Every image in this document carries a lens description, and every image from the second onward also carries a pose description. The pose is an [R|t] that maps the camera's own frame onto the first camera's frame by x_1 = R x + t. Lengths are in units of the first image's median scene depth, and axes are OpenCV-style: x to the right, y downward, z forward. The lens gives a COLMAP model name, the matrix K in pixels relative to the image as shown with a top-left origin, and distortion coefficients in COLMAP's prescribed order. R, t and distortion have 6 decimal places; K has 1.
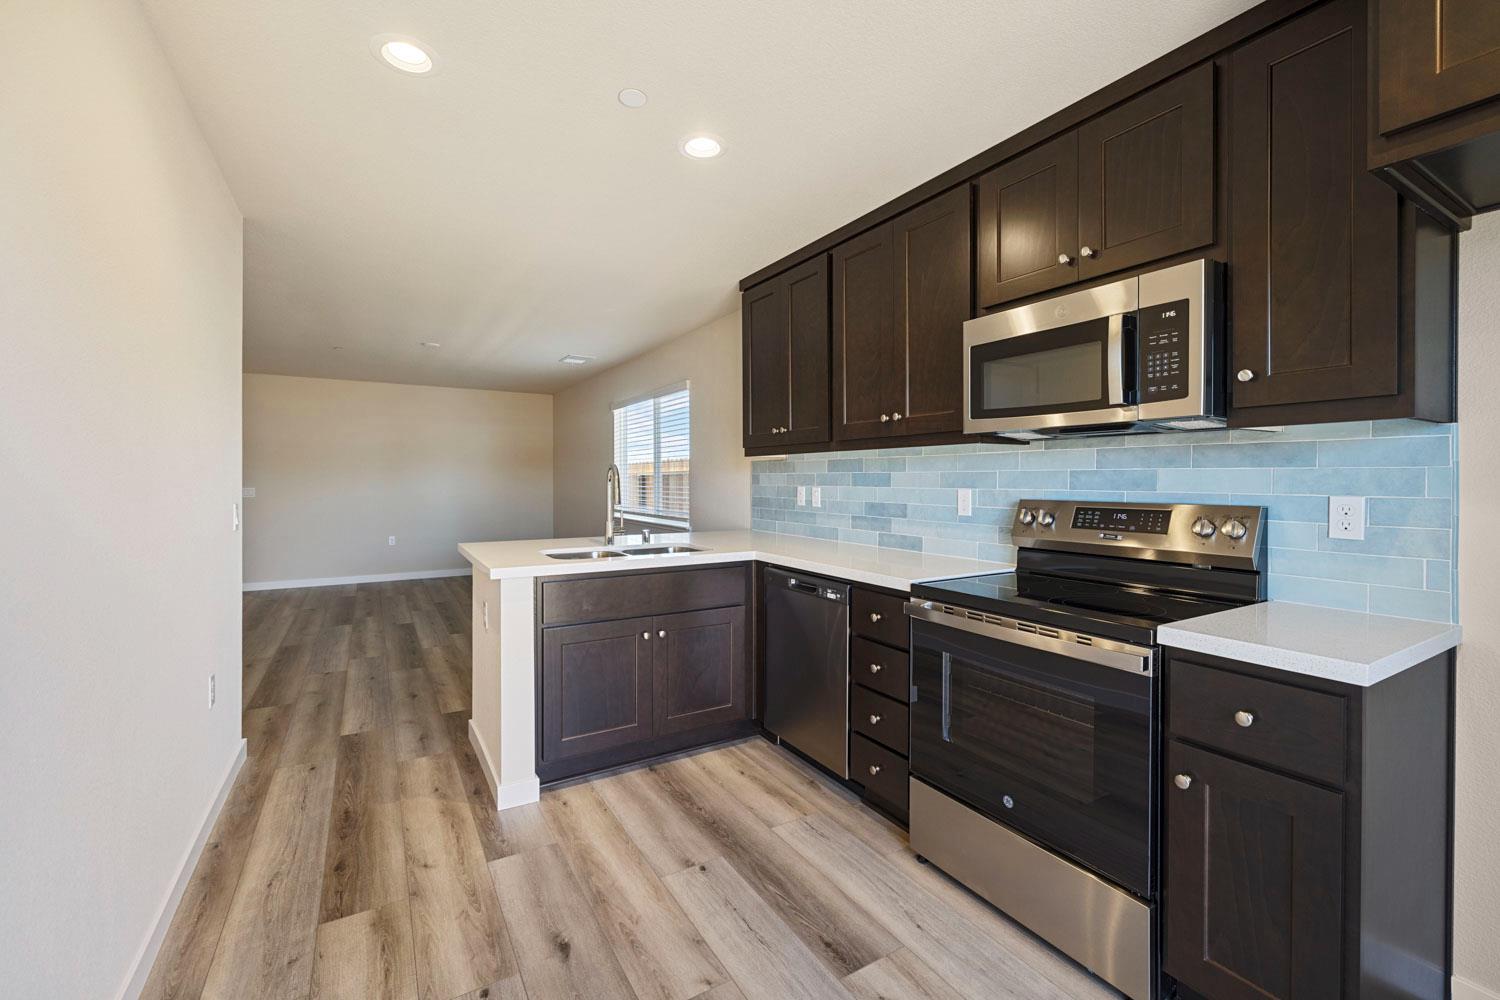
lens RADIAL K [[624.6, 0, 742.6], [0, 624.6, 488.3], [0, 0, 1]] dist [0.003976, 0.000533]
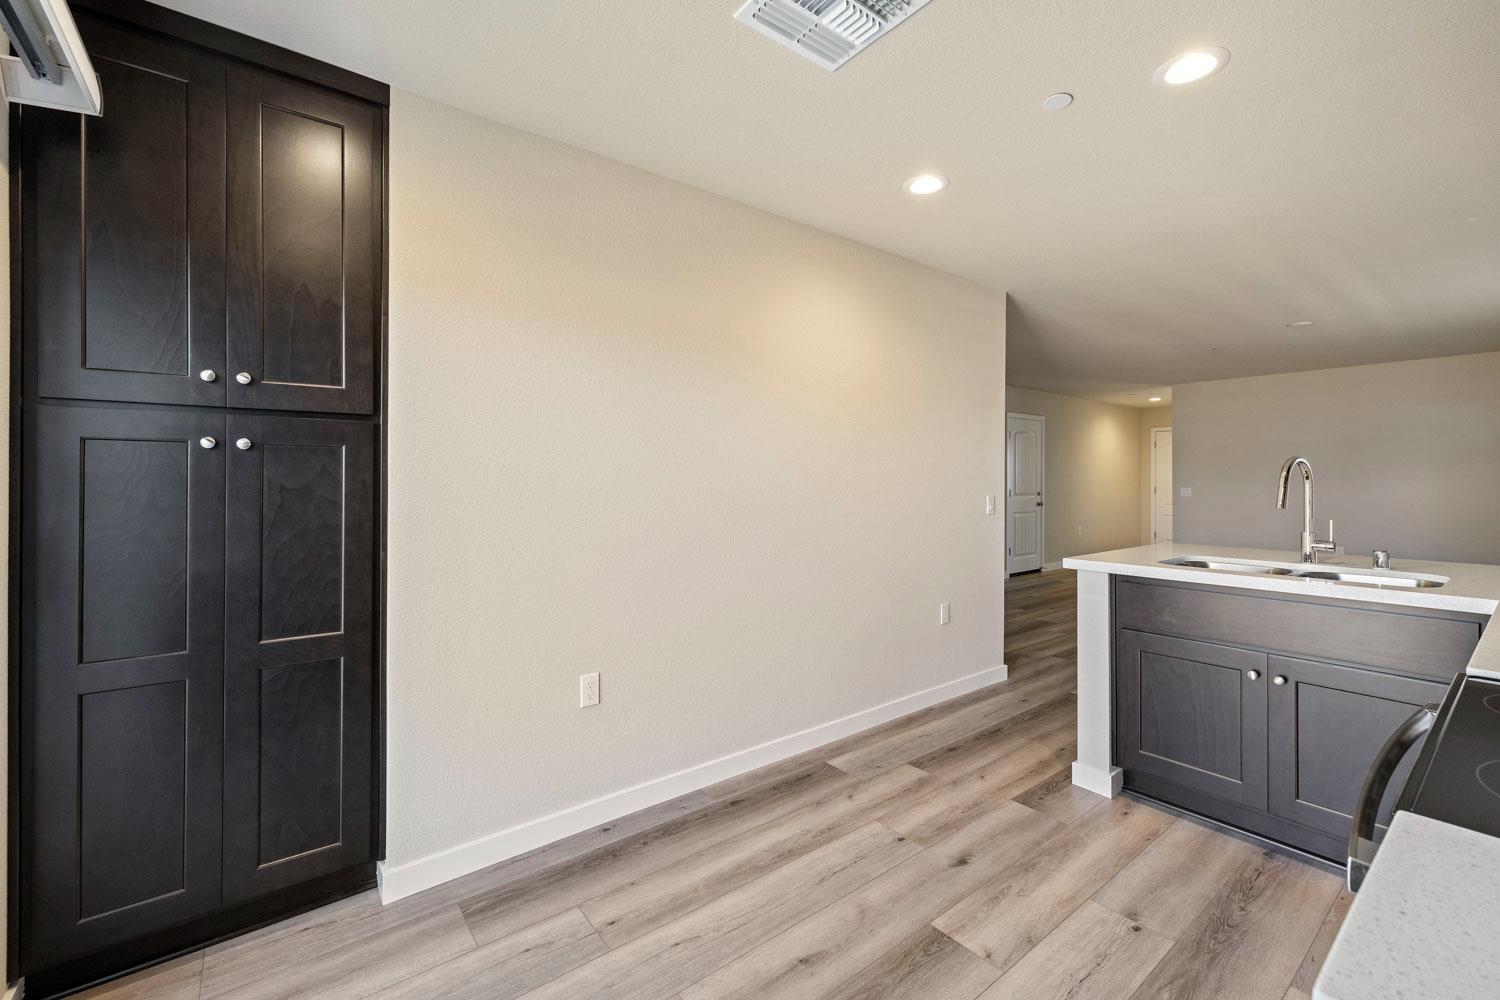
lens RADIAL K [[624.6, 0, 748.4], [0, 624.6, 485.1], [0, 0, 1]] dist [0.003976, 0.000533]
pose [[0.121196, 0.002081, -0.992626, 0.692334], [-0.011054, 0.999939, 0.000746, 0.004654], [0.992567, 0.010882, 0.121212, 0.345702]]
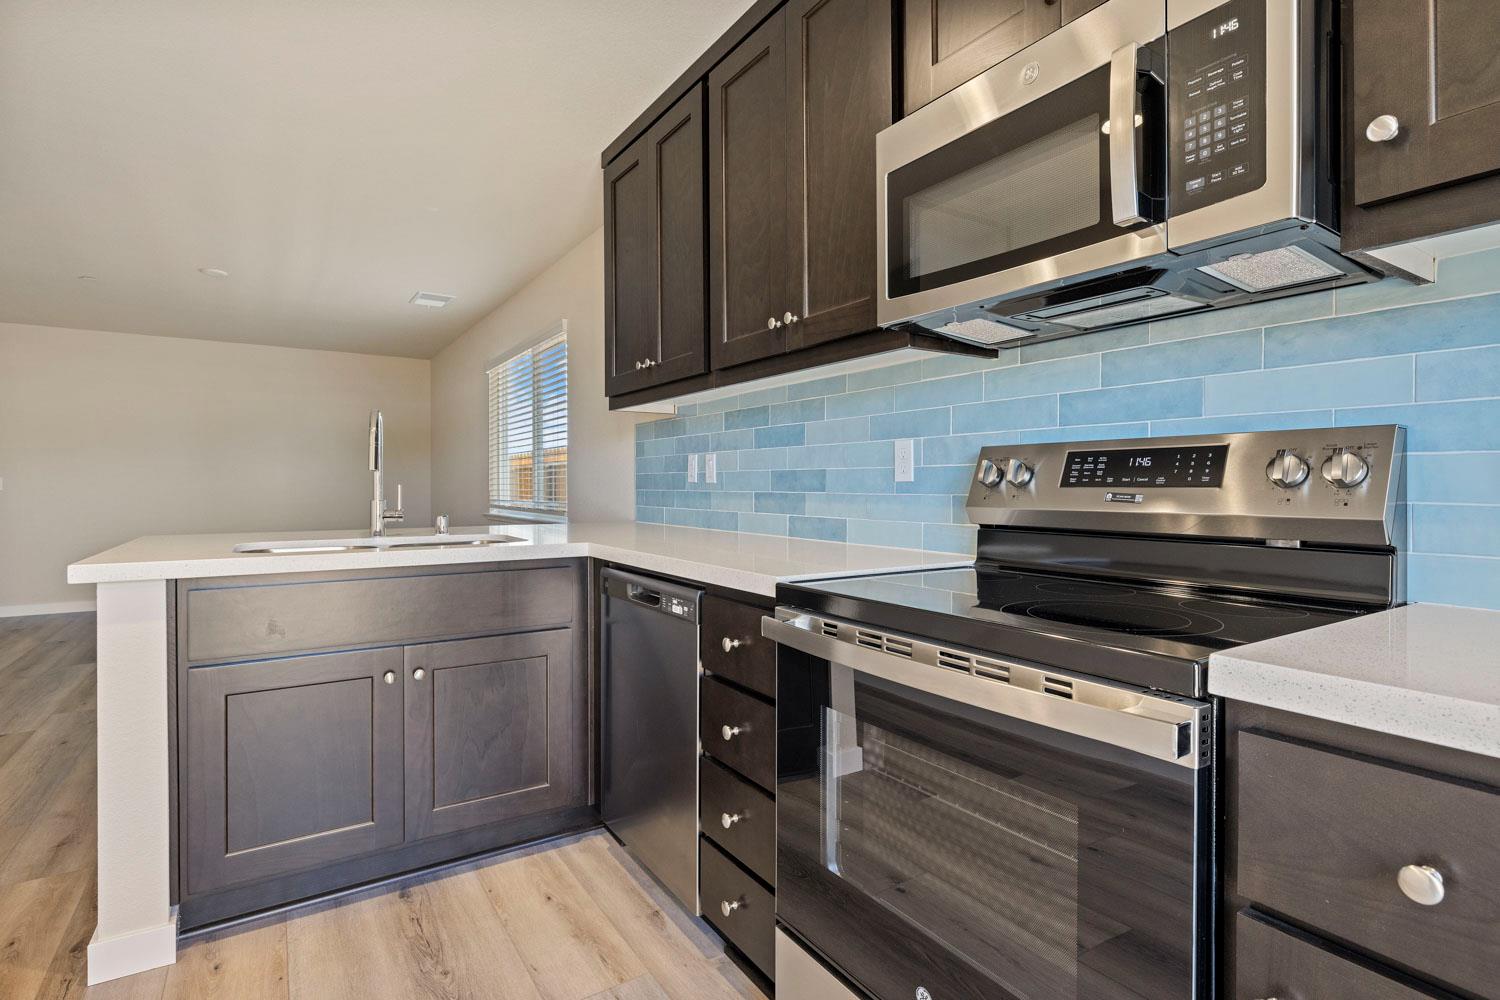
lens RADIAL K [[733.3, 0, 750.7], [0, 733.3, 493.4], [0, 0, 1]] dist [-0.003042, -0.000202]
pose [[0.999348, -0.002351, 0.036041, 0.220335], [0.002487, 0.999990, -0.003702, 0.073474], [-0.036032, 0.003789, 0.999343, 0.339360]]
